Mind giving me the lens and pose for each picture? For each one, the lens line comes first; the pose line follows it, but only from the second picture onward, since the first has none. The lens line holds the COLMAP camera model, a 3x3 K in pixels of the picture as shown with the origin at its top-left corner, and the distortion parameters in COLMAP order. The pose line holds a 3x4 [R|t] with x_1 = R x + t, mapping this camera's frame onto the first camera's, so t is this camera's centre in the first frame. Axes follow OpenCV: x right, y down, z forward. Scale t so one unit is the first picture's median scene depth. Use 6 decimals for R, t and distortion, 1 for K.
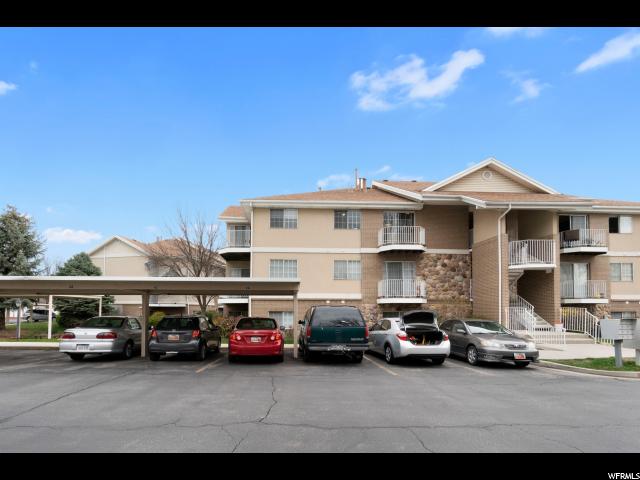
lens RADIAL K [[298.5, 0, 317.1], [0, 298.5, 253.8], [0, 0, 1]] dist [-0.004056, 0.000189]
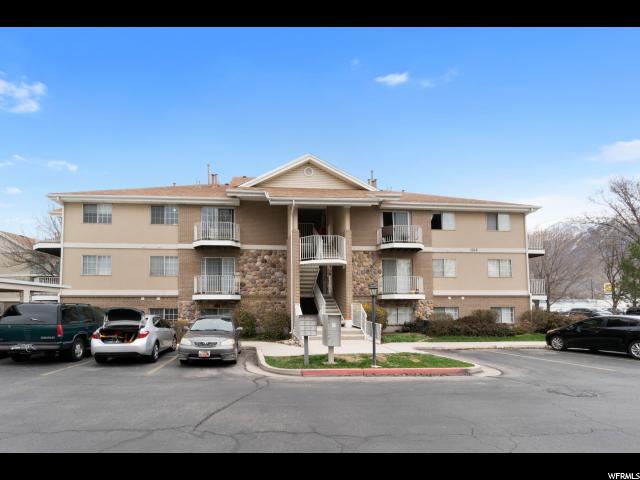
lens RADIAL K [[298.5, 0, 318.2], [0, 298.5, 242.4], [0, 0, 1]] dist [-0.004056, 0.000189]
pose [[0.999390, 0.001878, 0.034868, 0.575501], [-0.001017, 0.999695, -0.024683, 0.000398], [-0.034904, 0.024632, 0.999087, -0.001613]]
